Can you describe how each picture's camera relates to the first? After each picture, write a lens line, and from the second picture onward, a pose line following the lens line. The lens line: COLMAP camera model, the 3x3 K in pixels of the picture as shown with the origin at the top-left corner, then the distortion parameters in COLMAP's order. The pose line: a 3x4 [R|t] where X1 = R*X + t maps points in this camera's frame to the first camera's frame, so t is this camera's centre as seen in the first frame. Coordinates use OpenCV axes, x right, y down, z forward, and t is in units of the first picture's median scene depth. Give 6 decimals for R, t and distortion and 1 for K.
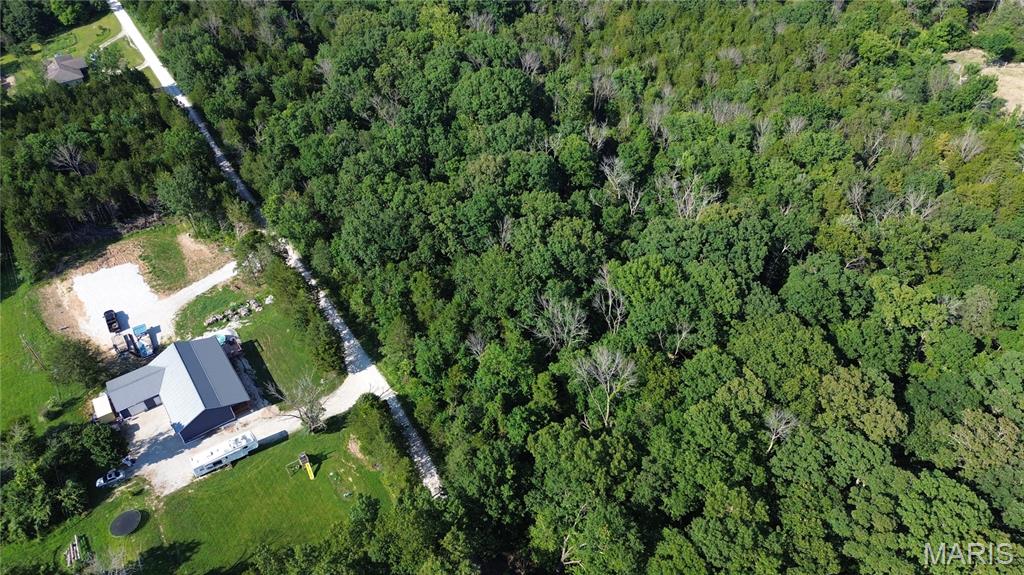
lens RADIAL K [[726.8, 0, 510.4], [0, 726.8, 288.4], [0, 0, 1]] dist [0.034360, -0.027255]
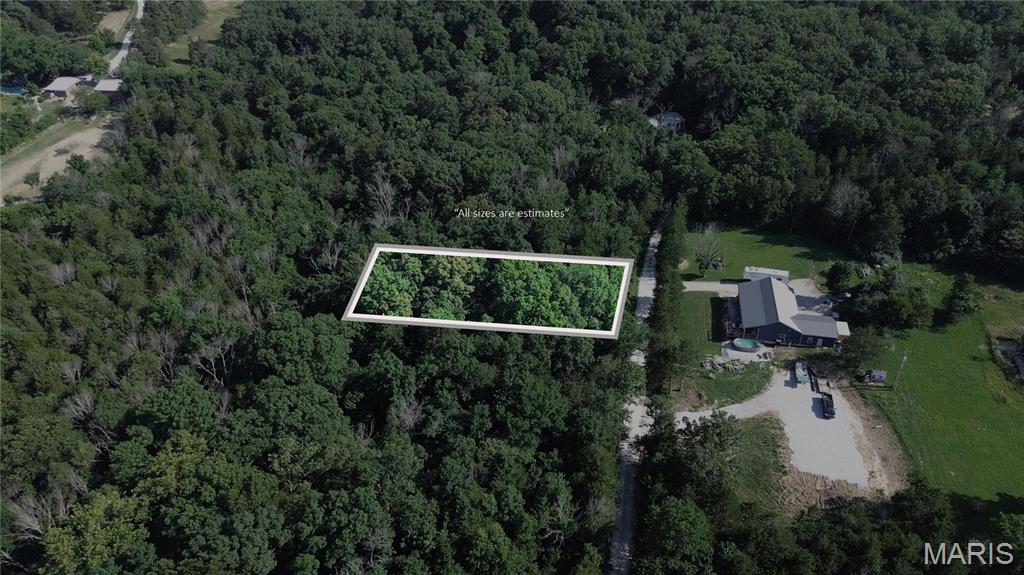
lens RADIAL K [[726.8, 0, 513.5], [0, 726.8, 281.6], [0, 0, 1]] dist [0.034360, -0.027255]
pose [[-0.699877, -0.383216, 0.602759, -0.811265], [0.500451, 0.339023, 0.796625, -1.050167], [-0.509629, 0.859191, -0.045494, 1.167911]]
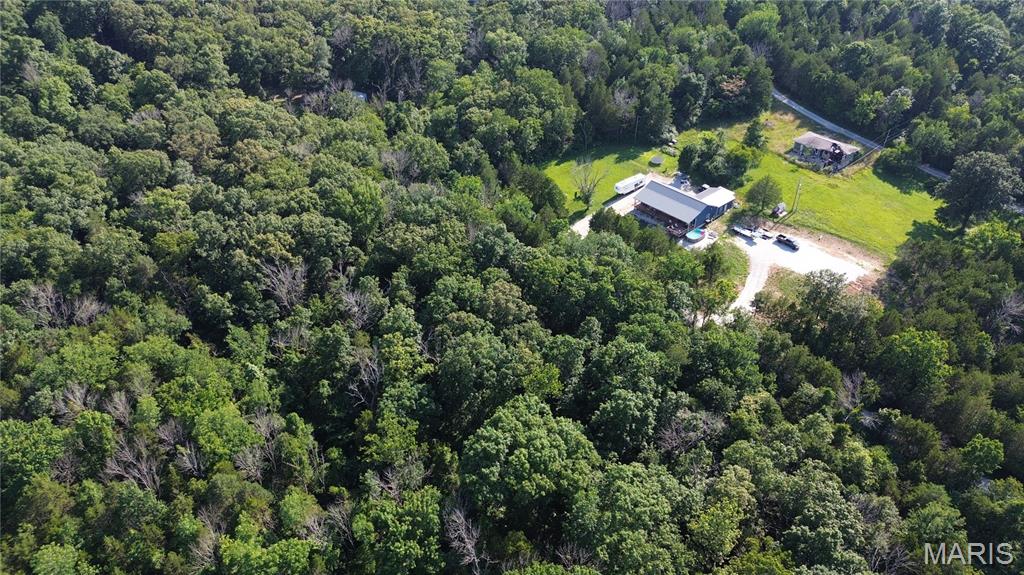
lens RADIAL K [[726.8, 0, 509.2], [0, 726.8, 289.4], [0, 0, 1]] dist [0.034360, -0.027255]
pose [[-0.992594, 0.074583, -0.095890, 0.050978], [-0.080727, 0.184884, 0.979439, -1.158530], [0.090778, 0.979926, -0.177494, 1.312298]]
